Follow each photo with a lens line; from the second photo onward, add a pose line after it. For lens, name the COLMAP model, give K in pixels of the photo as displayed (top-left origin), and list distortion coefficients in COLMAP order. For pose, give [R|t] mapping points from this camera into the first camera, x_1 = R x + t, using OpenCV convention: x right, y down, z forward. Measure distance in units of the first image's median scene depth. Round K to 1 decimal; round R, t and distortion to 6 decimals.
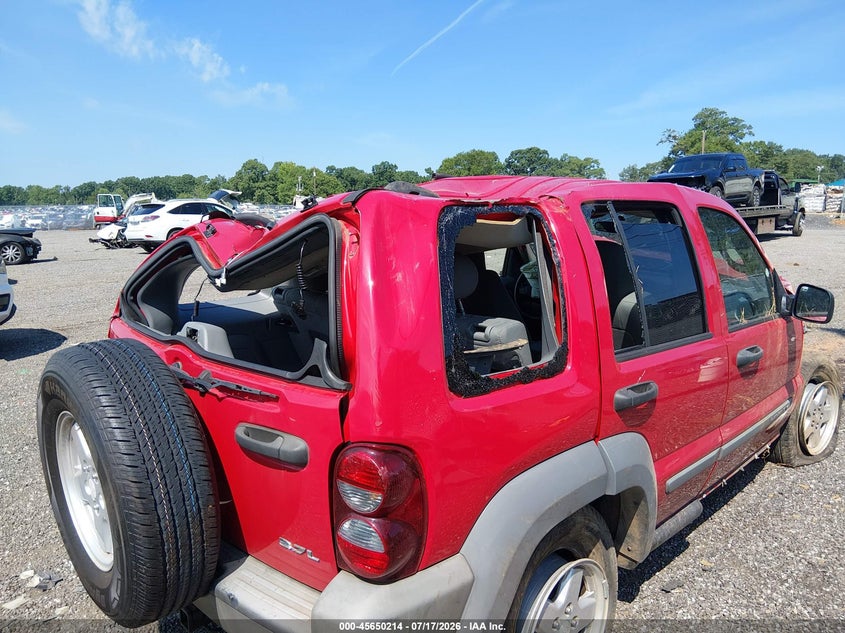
lens RADIAL K [[658.8, 0, 424.3], [0, 658.8, 318.6], [0, 0, 1]] dist [0.117457, -0.217528]
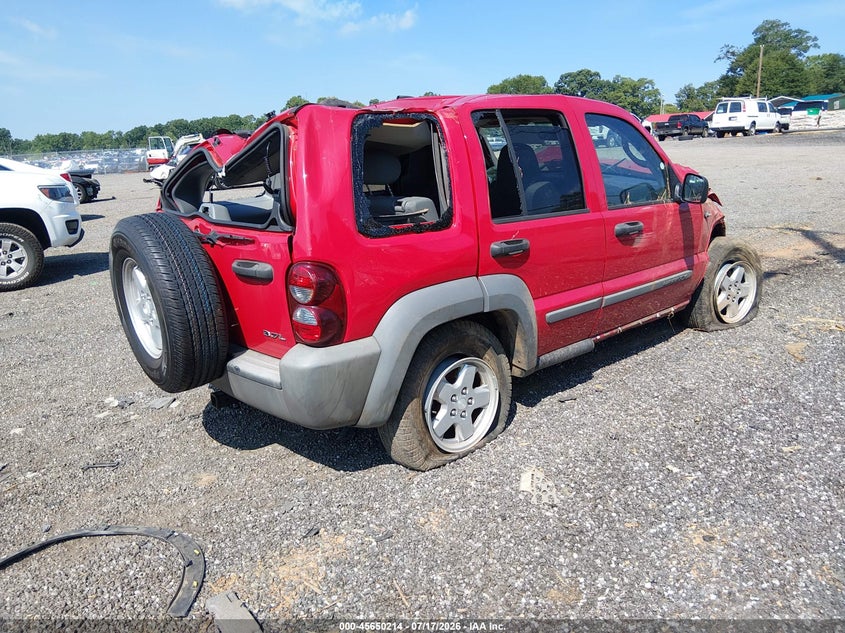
lens RADIAL K [[658.8, 0, 424.3], [0, 658.8, 318.6], [0, 0, 1]] dist [0.117457, -0.217528]
pose [[0.996838, -0.018260, -0.077335, 0.232264], [0.025583, 0.995169, 0.094785, 0.123932], [0.075231, -0.096464, 0.992489, -0.436007]]
